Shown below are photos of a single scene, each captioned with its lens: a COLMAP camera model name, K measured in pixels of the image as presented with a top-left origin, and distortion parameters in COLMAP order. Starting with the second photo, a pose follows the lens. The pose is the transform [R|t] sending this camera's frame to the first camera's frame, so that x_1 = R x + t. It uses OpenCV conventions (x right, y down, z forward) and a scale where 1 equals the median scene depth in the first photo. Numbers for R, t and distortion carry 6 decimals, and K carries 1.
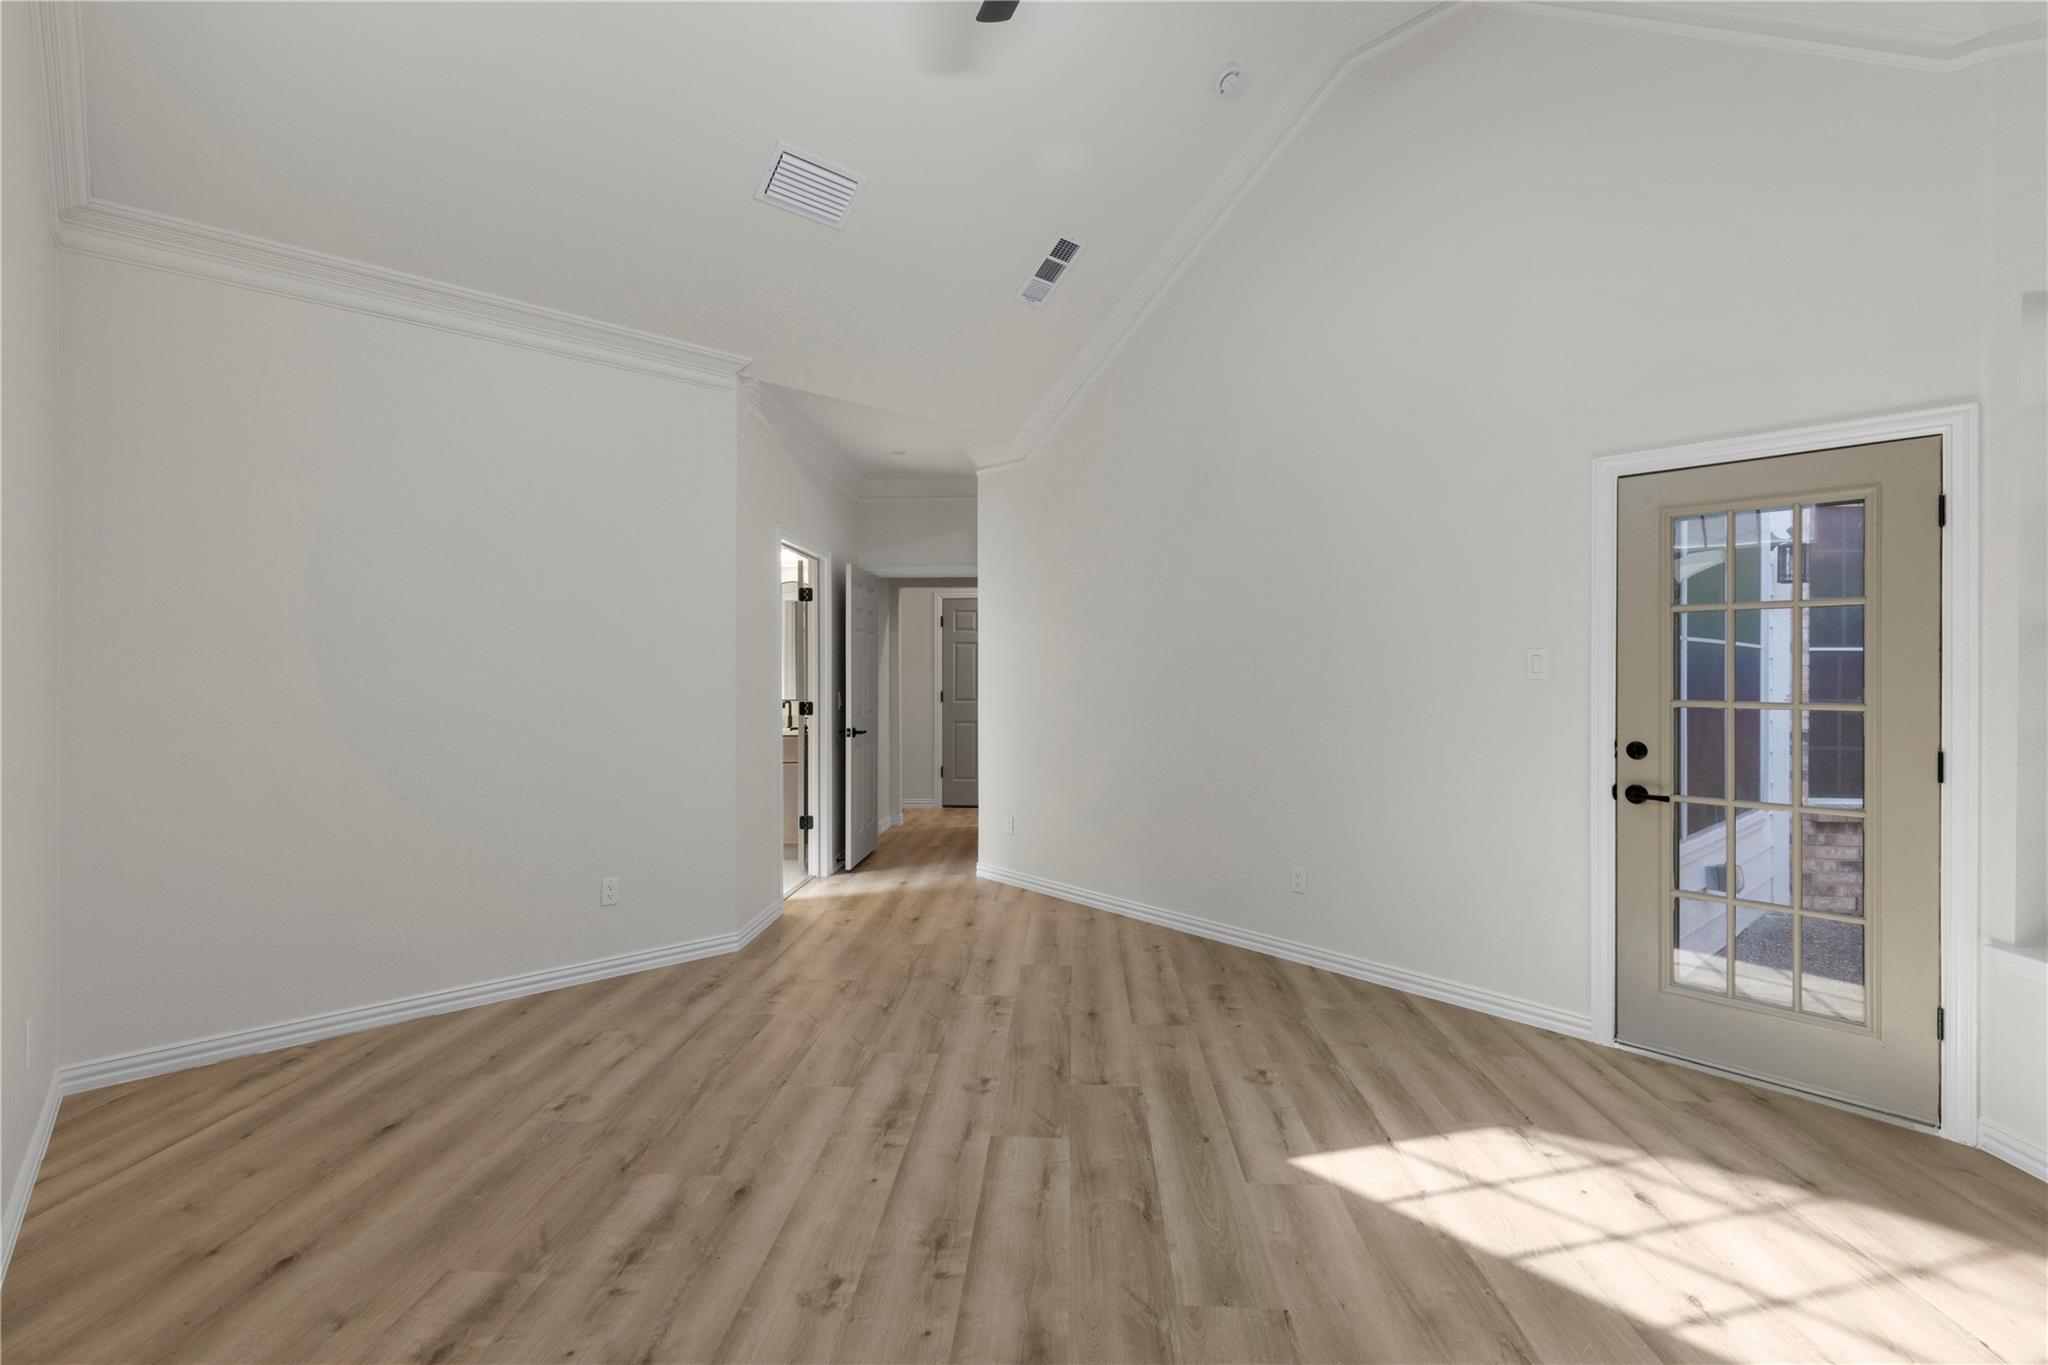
lens RADIAL K [[904.8, 0, 996.6], [0, 904.8, 678.4], [0, 0, 1]] dist [0.009658, -0.000431]
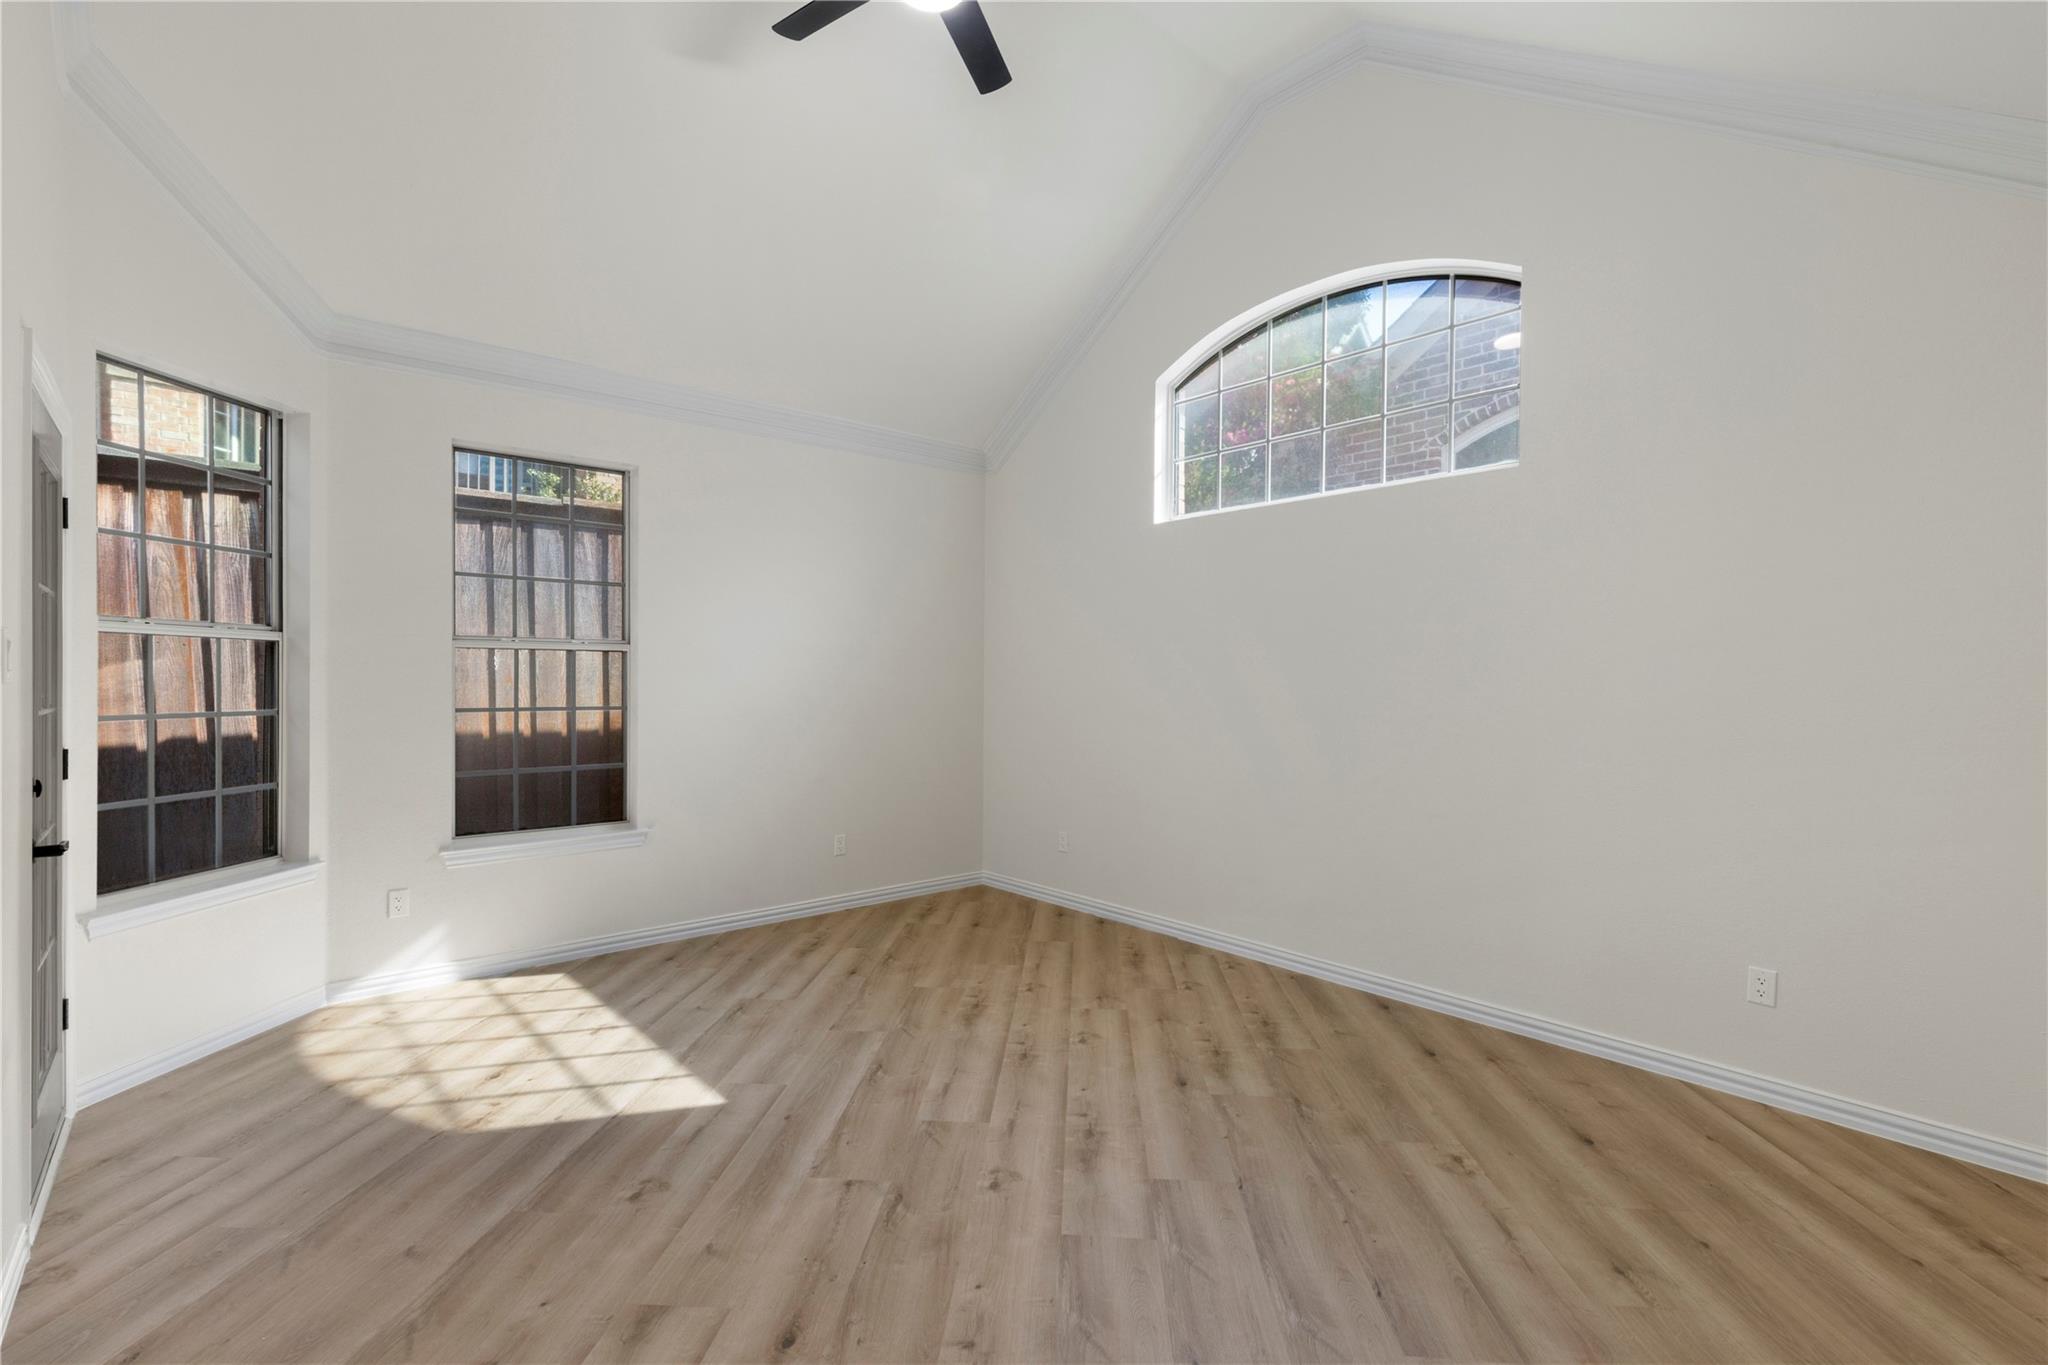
lens RADIAL K [[904.8, 0, 996.6], [0, 904.8, 678.4], [0, 0, 1]] dist [0.009658, -0.000431]
pose [[-0.999882, -0.010731, 0.010964, -0.021284], [-0.010702, 0.999939, 0.002623, -0.012828], [-0.010991, 0.002505, -0.999936, 2.079350]]
